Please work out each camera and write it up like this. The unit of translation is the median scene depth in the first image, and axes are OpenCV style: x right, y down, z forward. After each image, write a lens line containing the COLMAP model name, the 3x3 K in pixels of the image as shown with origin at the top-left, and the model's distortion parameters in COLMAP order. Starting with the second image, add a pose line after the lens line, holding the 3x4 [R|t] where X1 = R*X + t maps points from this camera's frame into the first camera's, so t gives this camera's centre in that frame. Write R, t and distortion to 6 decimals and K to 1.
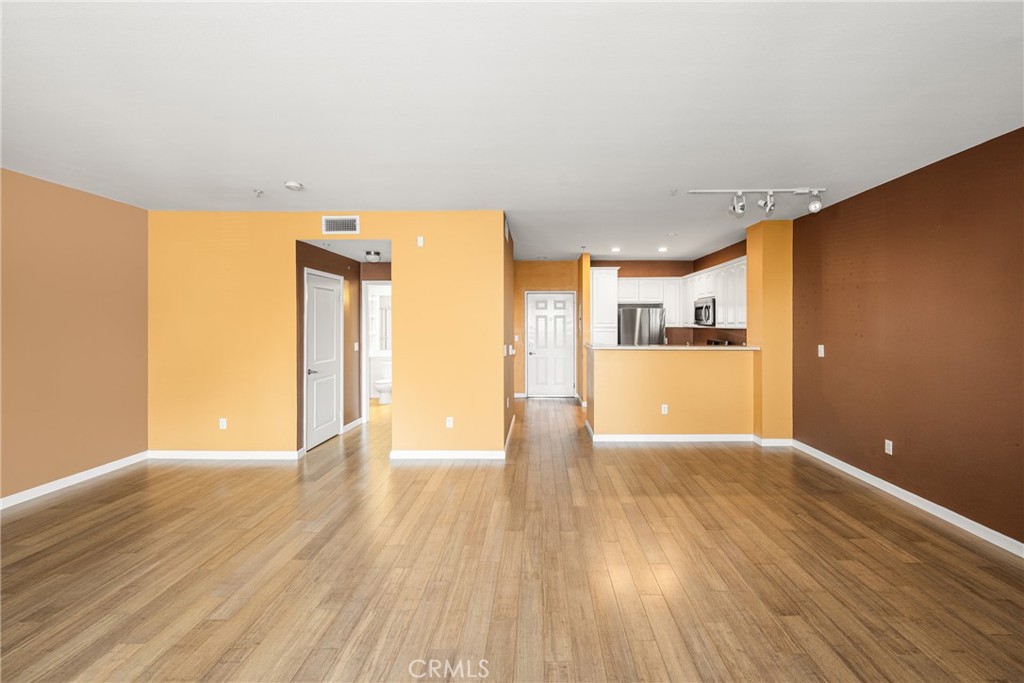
lens RADIAL K [[438.1, 0, 547.3], [0, 438.1, 323.4], [0, 0, 1]] dist [0.000950, 0.000178]
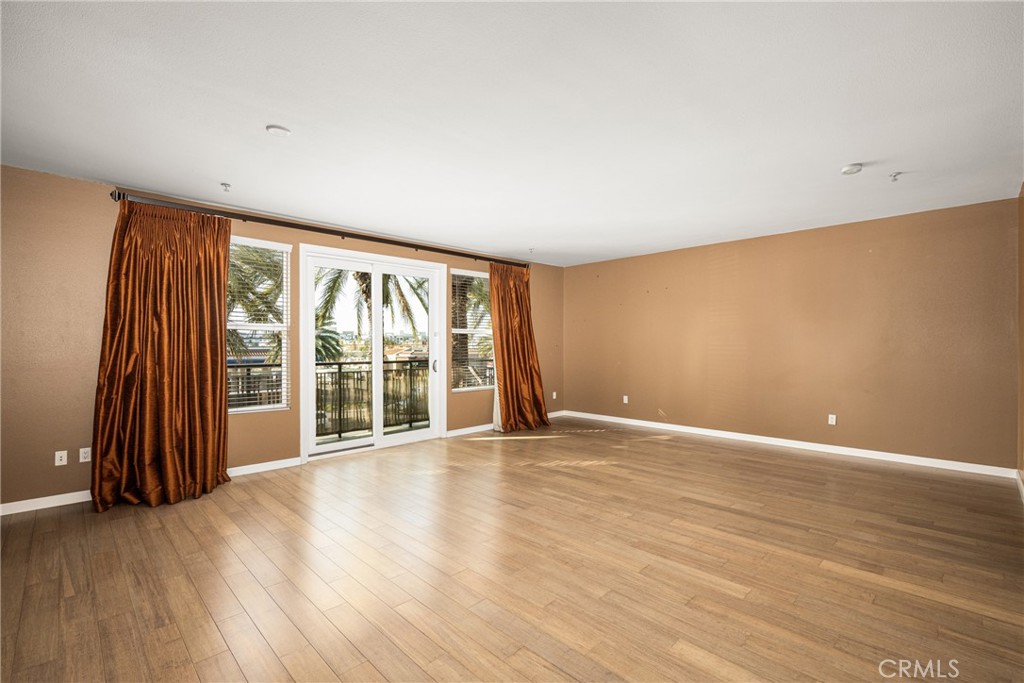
lens RADIAL K [[458.9, 0, 507.9], [0, 458.9, 347.8], [0, 0, 1]] dist [-0.000732, -0.000078]
pose [[-0.728922, 0.006276, -0.684568, 1.024157], [0.002081, 0.999974, 0.006951, 0.078910], [0.684593, 0.003642, -0.728916, 2.131321]]
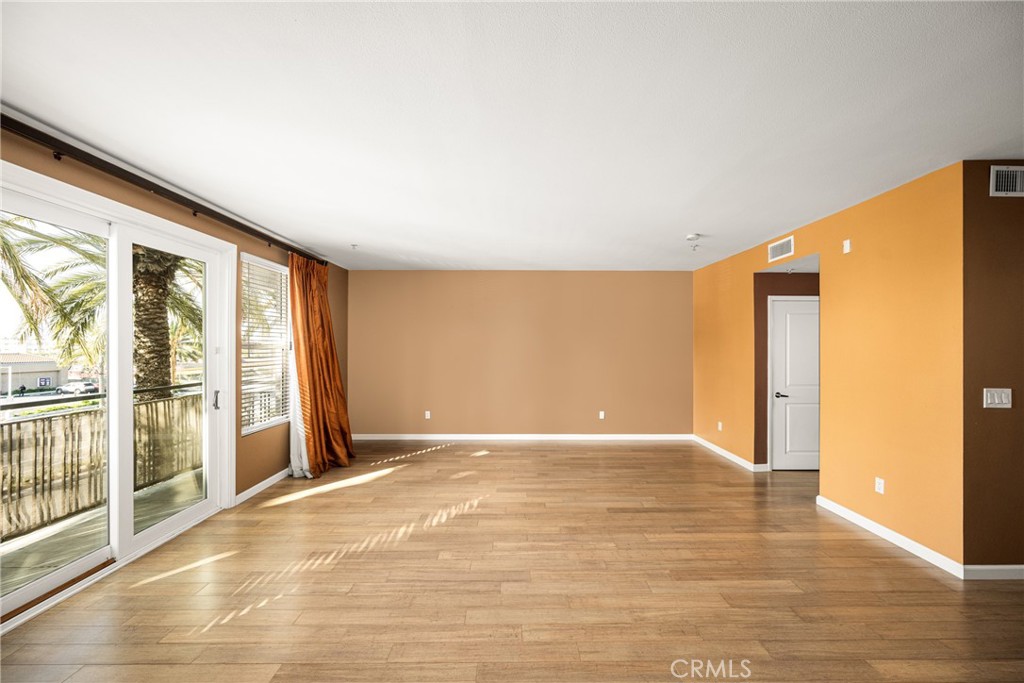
lens RADIAL K [[411.1, 0, 513.8], [0, 411.1, 346.7], [0, 0, 1]] dist [0.000596, 0.000069]
pose [[-0.007067, -0.000287, -0.999975, 1.035969], [-0.001999, 0.999998, -0.000273, -0.006409], [0.999973, 0.001997, -0.007068, 0.889534]]
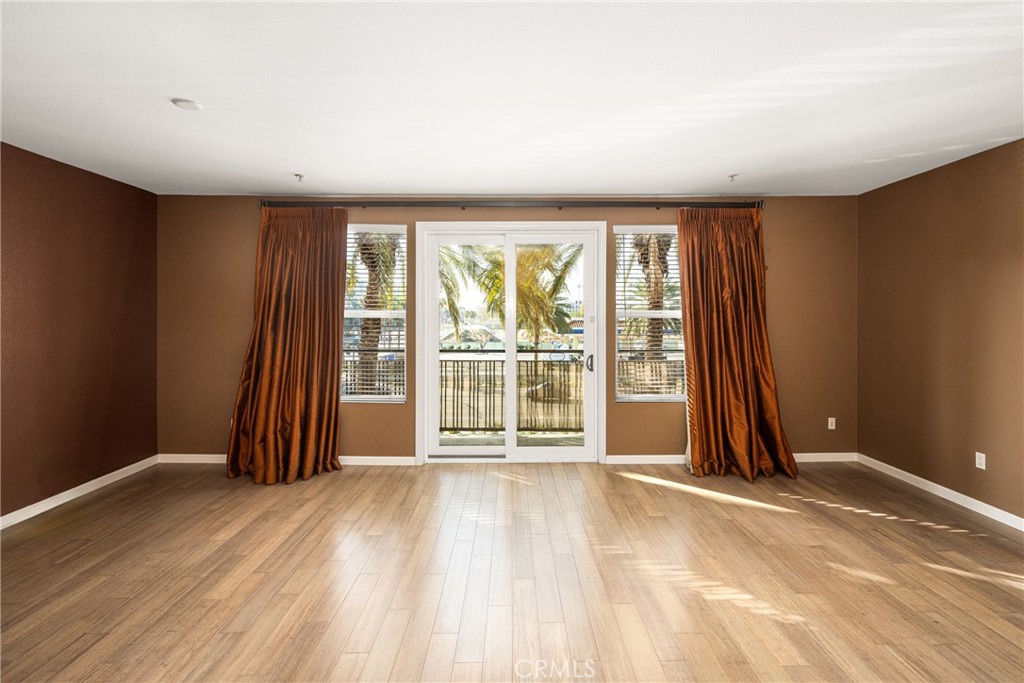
lens RADIAL K [[482.2, 0, 513.3], [0, 482.2, 309.3], [0, 0, 1]] dist [0.002190, 0.000259]
pose [[-0.999855, 0.002205, 0.016907, -0.346367], [0.002140, 0.999990, -0.003901, -0.026740], [-0.016915, -0.003864, -0.999849, 1.925585]]
